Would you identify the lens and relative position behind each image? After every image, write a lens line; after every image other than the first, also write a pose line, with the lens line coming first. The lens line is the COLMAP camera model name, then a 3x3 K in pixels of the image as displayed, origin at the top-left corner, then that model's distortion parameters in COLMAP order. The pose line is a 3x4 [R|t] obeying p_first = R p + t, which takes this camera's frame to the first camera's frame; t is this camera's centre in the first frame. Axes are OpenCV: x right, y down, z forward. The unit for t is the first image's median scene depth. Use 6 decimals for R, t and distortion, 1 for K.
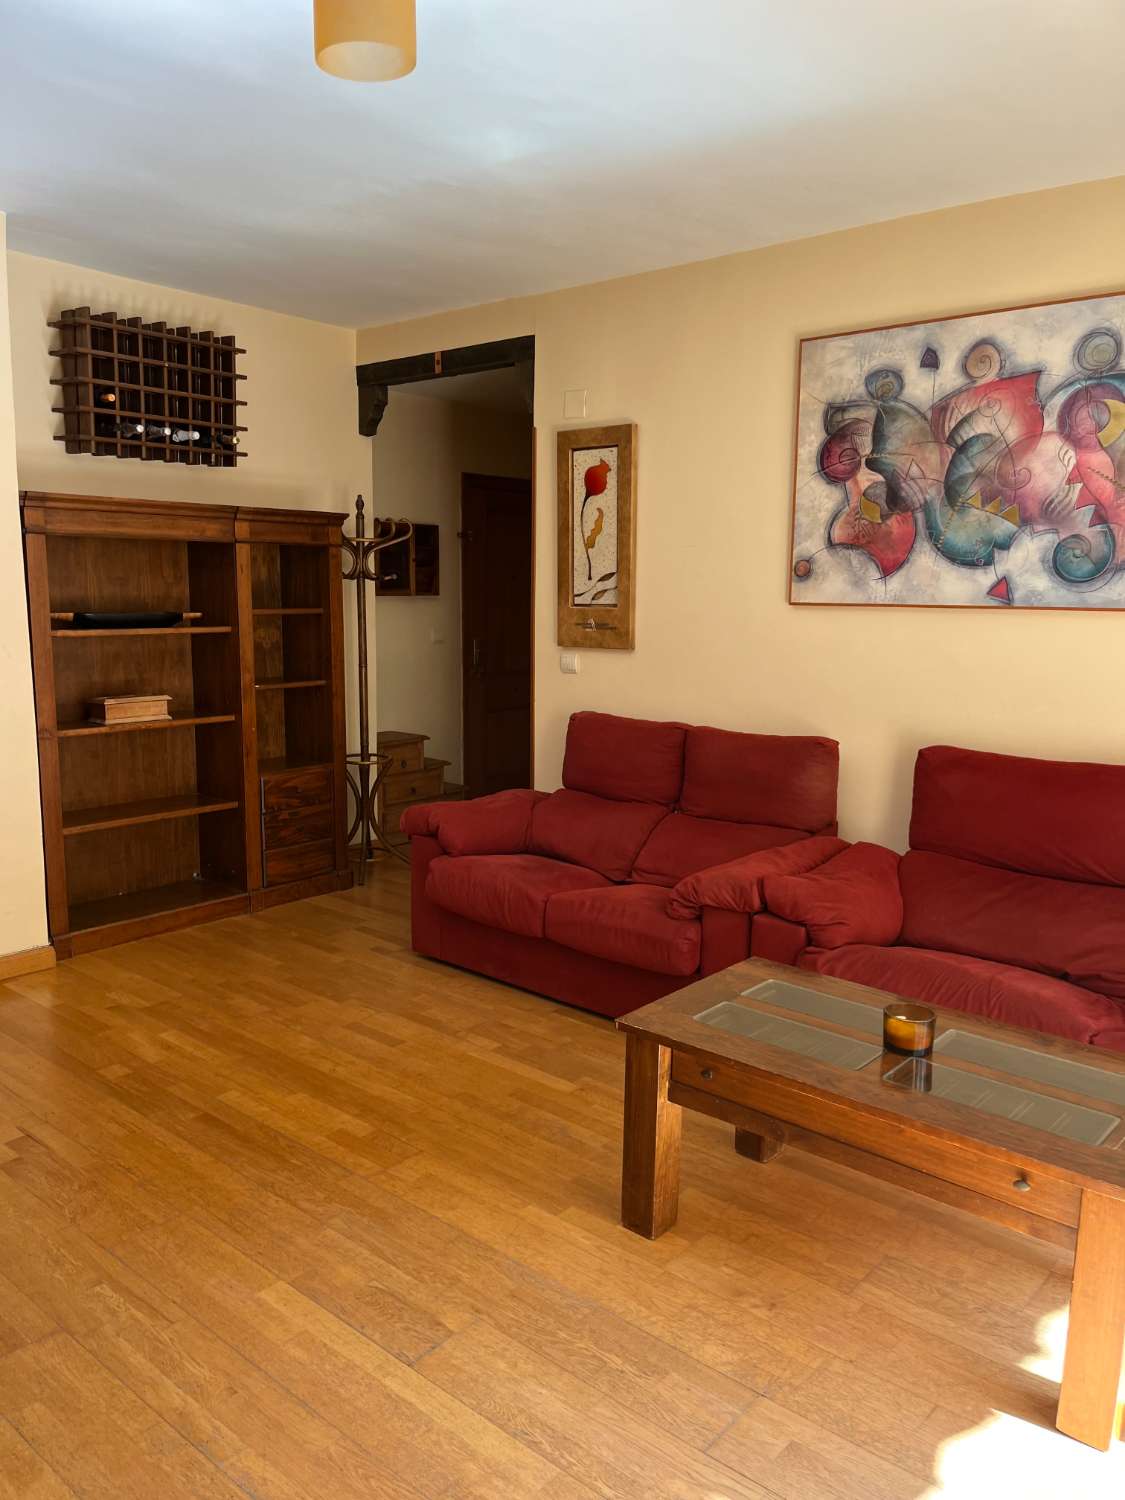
lens RADIAL K [[1132.0, 0, 562.4], [0, 1132.0, 769.4], [0, 0, 1]] dist [0.058498, -0.062719]
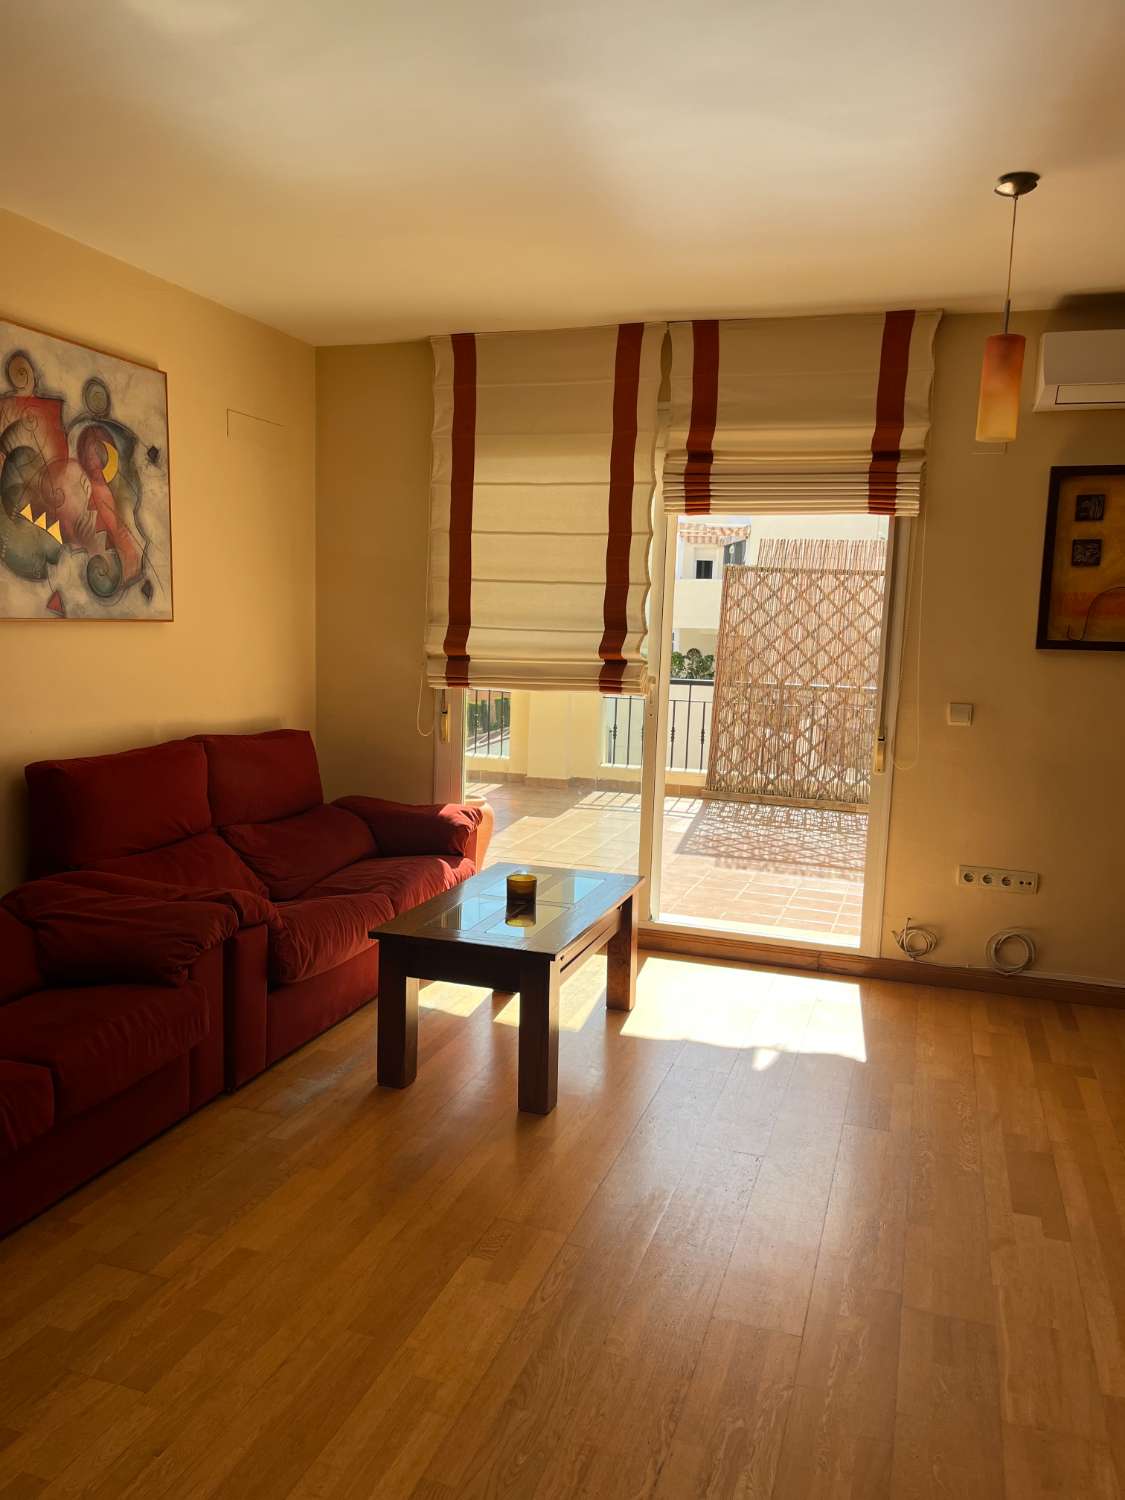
lens RADIAL K [[1137.7, 0, 560.8], [0, 1137.7, 767.3], [0, 0, 1]] dist [0.051949, -0.060552]
pose [[-0.380035, -0.146746, 0.913257, -0.757299], [0.113227, 0.972529, 0.203387, -0.170748], [-0.918016, 0.180700, -0.352980, 0.965977]]
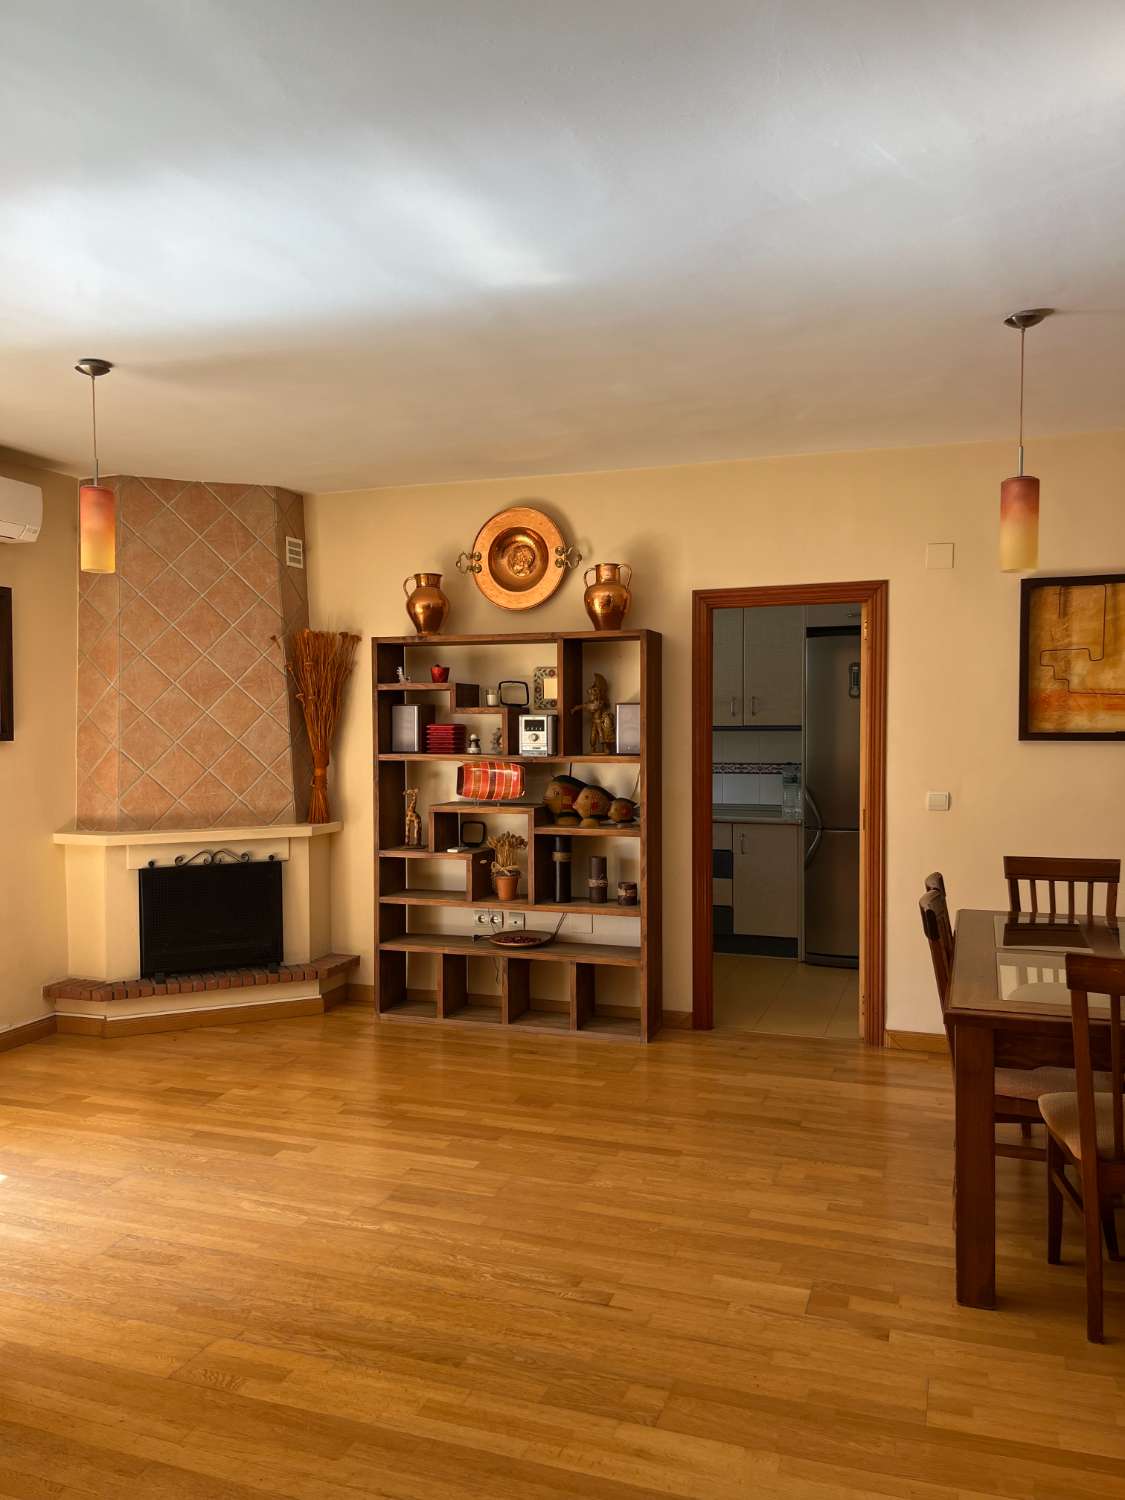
lens RADIAL K [[1133.0, 0, 560.4], [0, 1133.0, 765.9], [0, 0, 1]] dist [0.070334, -0.108284]
pose [[-0.930881, 0.003804, -0.365302, -0.065926], [-0.068479, 0.980405, 0.184710, -0.244669], [0.358847, 0.196958, -0.912380, 1.443316]]
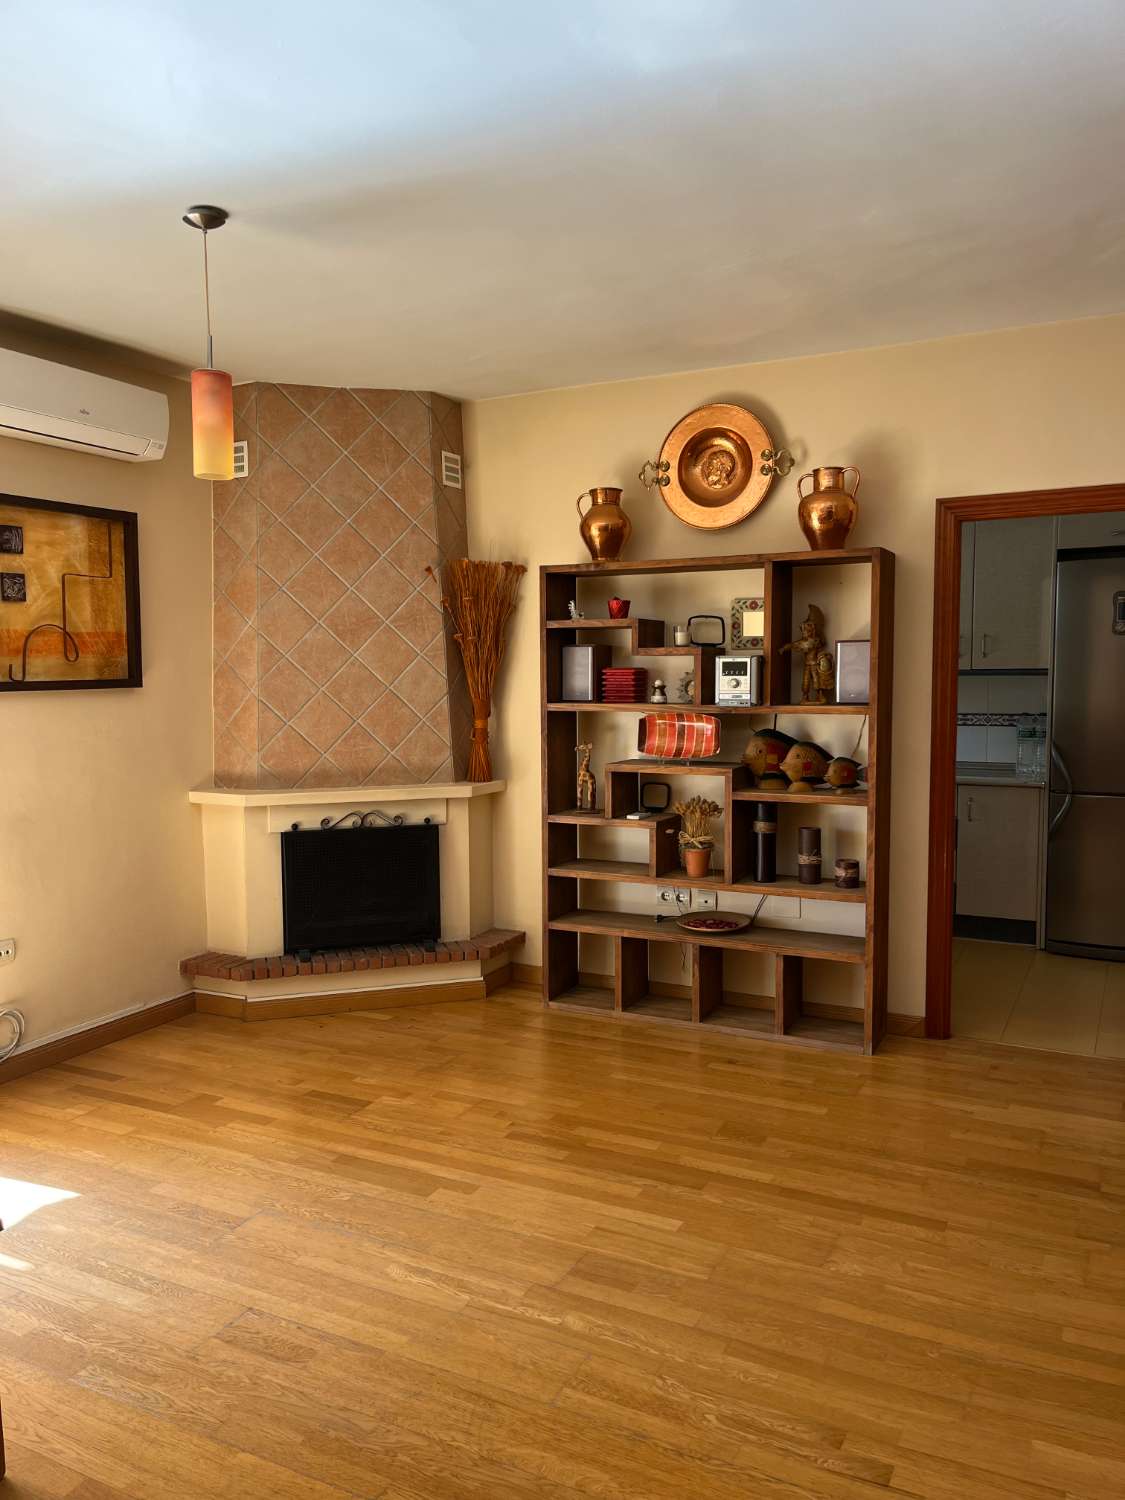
lens RADIAL K [[1133.0, 0, 560.4], [0, 1133.0, 765.9], [0, 0, 1]] dist [0.070334, -0.108284]
pose [[-0.971640, 0.012557, -0.236132, -0.100852], [-0.045212, 0.970302, 0.237636, -0.202857], [0.232103, 0.241572, -0.942216, 1.213239]]
